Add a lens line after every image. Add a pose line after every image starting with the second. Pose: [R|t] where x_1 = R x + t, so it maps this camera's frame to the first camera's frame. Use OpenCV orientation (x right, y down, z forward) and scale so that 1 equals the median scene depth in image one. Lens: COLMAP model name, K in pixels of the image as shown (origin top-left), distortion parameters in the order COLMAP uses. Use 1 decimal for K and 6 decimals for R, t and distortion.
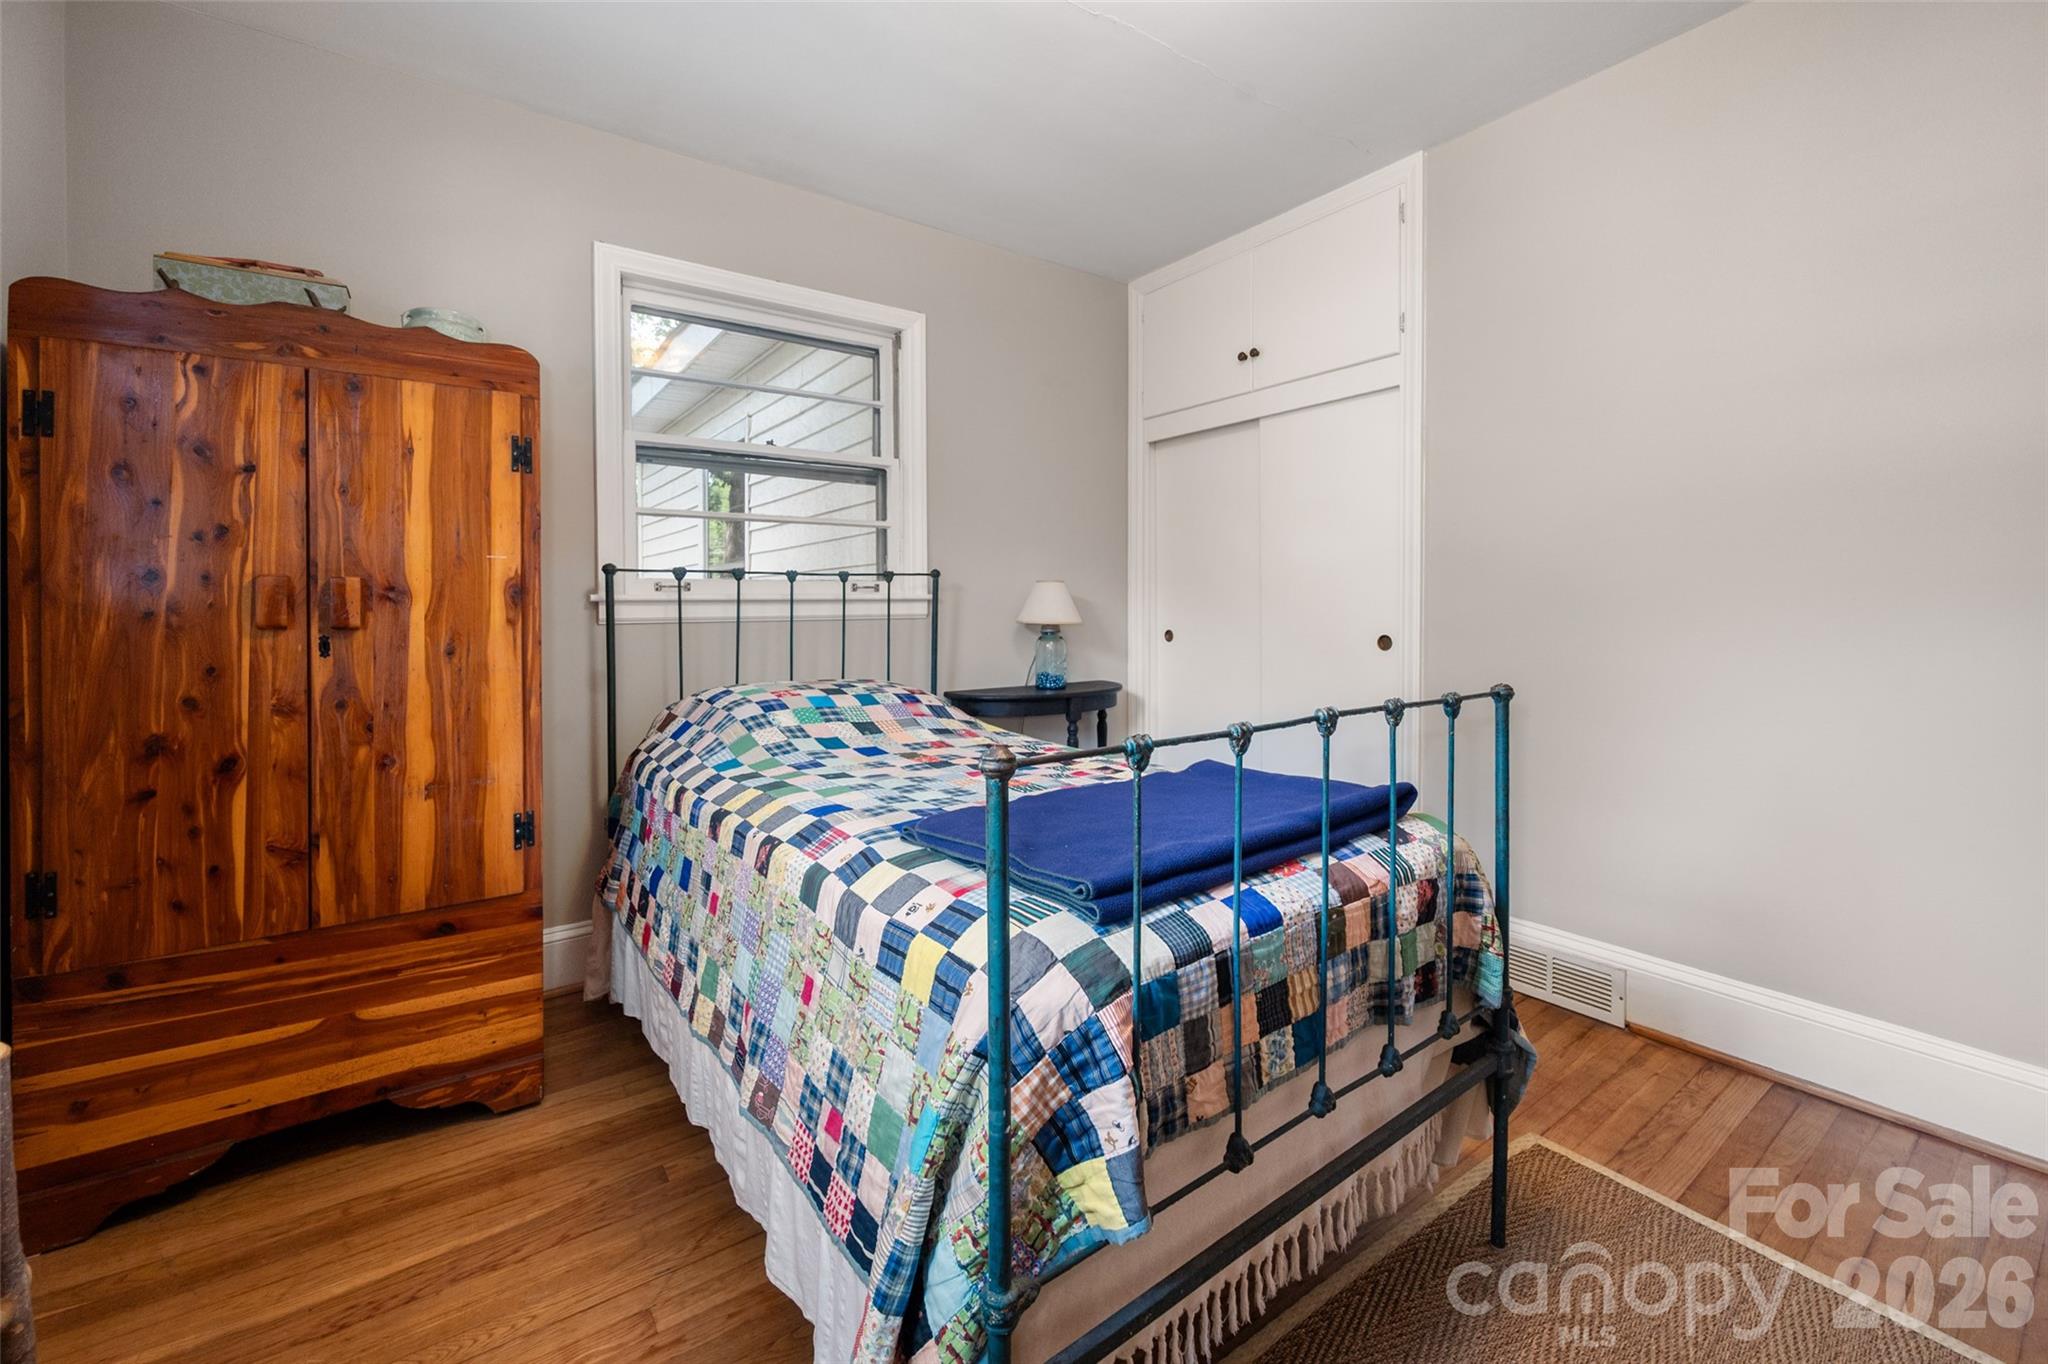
lens RADIAL K [[841.0, 0, 1027.5], [0, 841.0, 610.1], [0, 0, 1]] dist [0.000491, 0.000020]
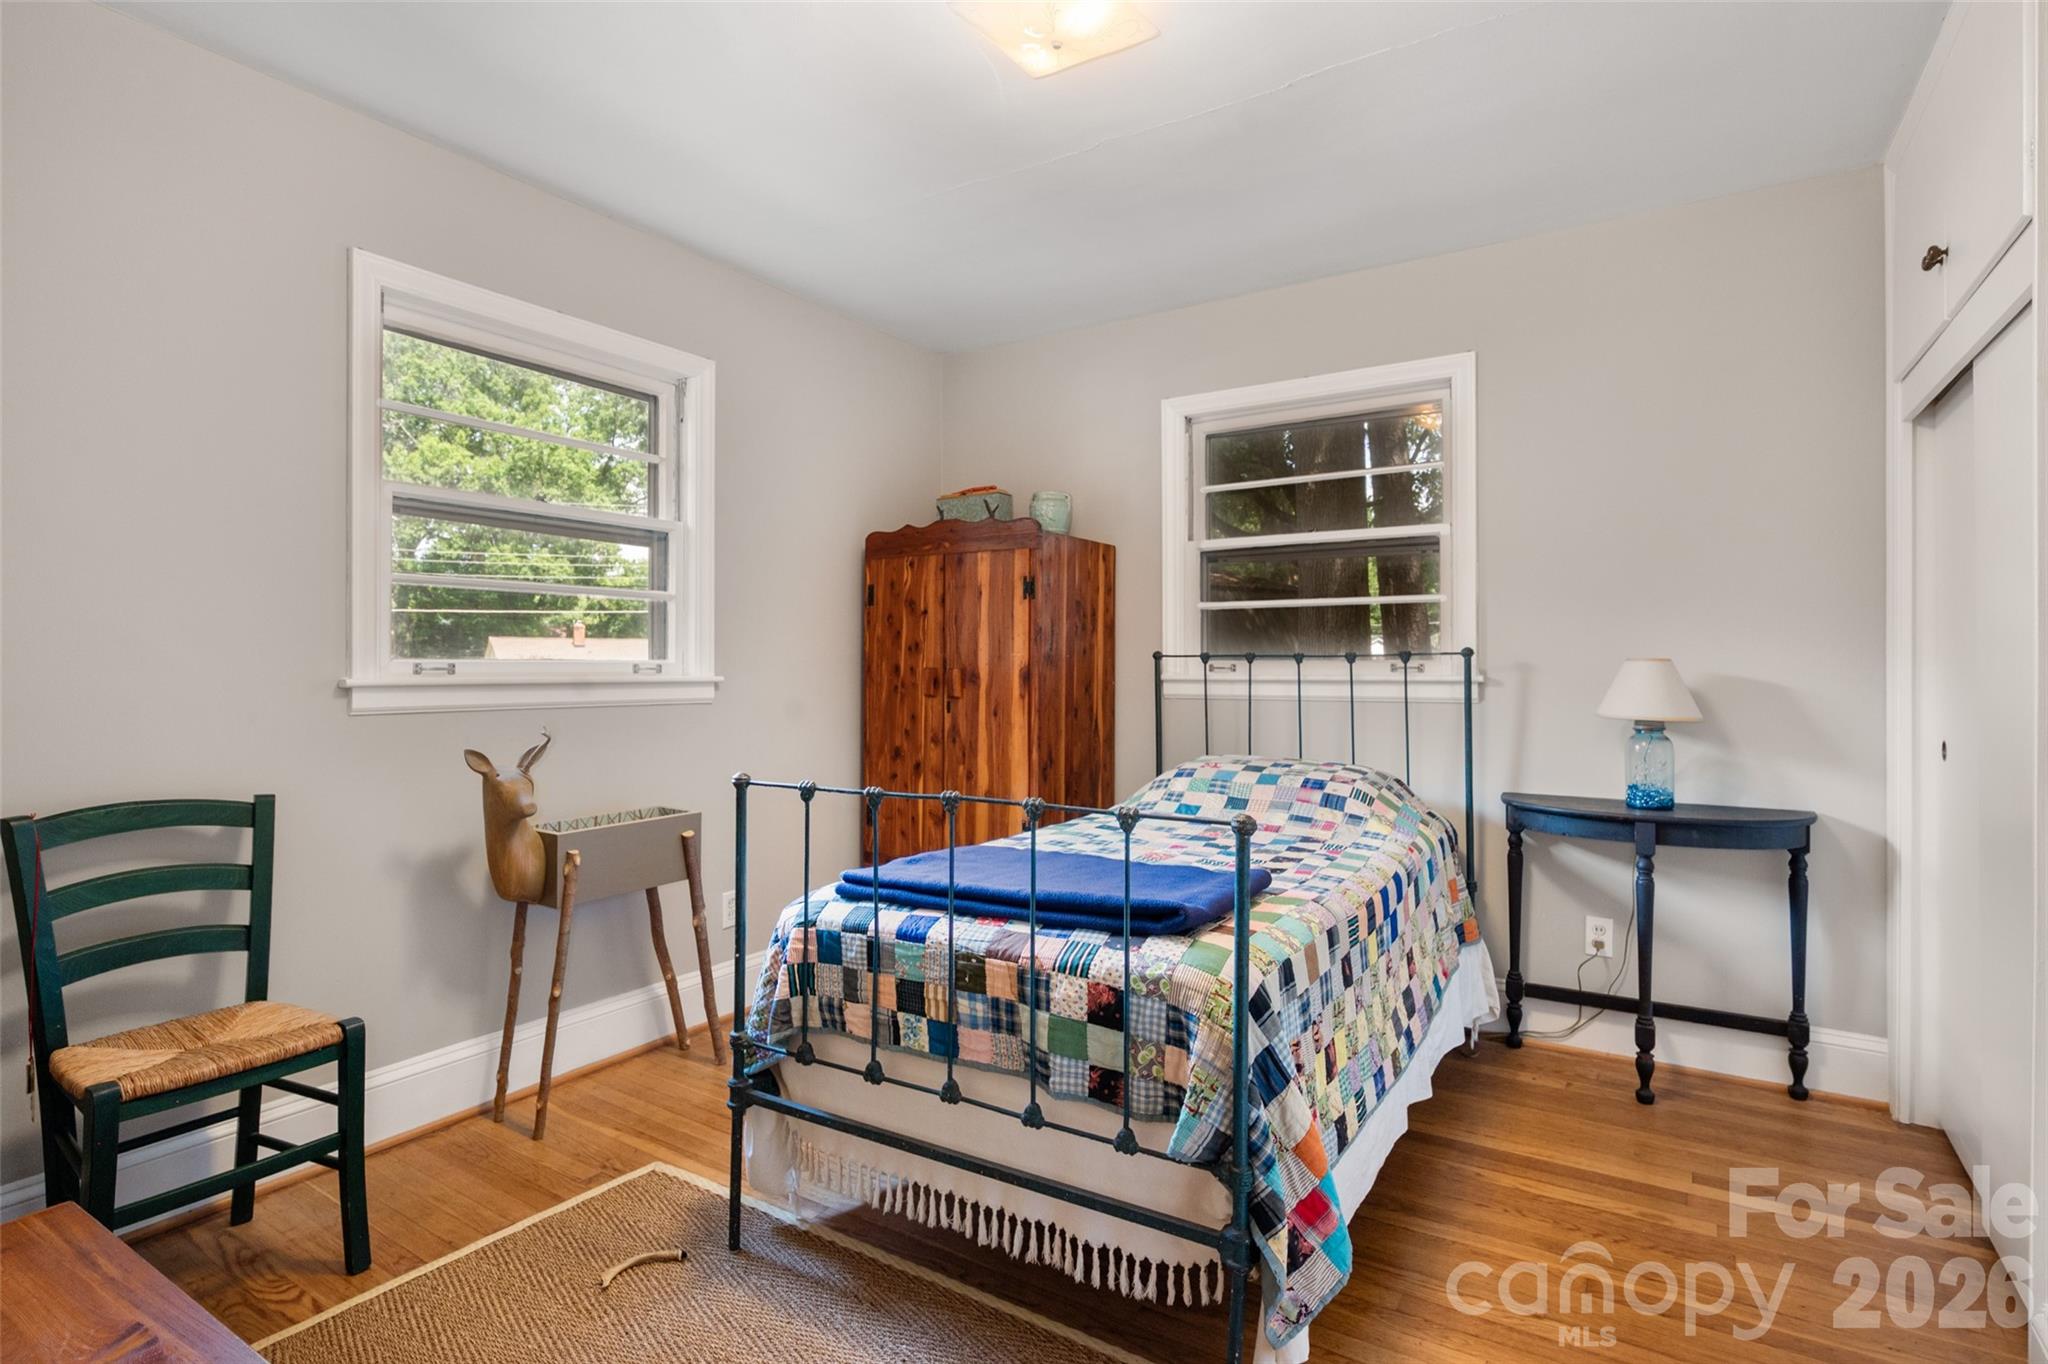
lens RADIAL K [[1003.2, 0, 1027.6], [0, 1003.2, 660.7], [0, 0, 1]] dist [-0.002985, -0.000292]
pose [[0.370606, 0.002678, -0.928786, 1.255678], [-0.006399, 0.999979, 0.000330, -0.058563], [0.928768, 0.005821, 0.370616, 0.365576]]
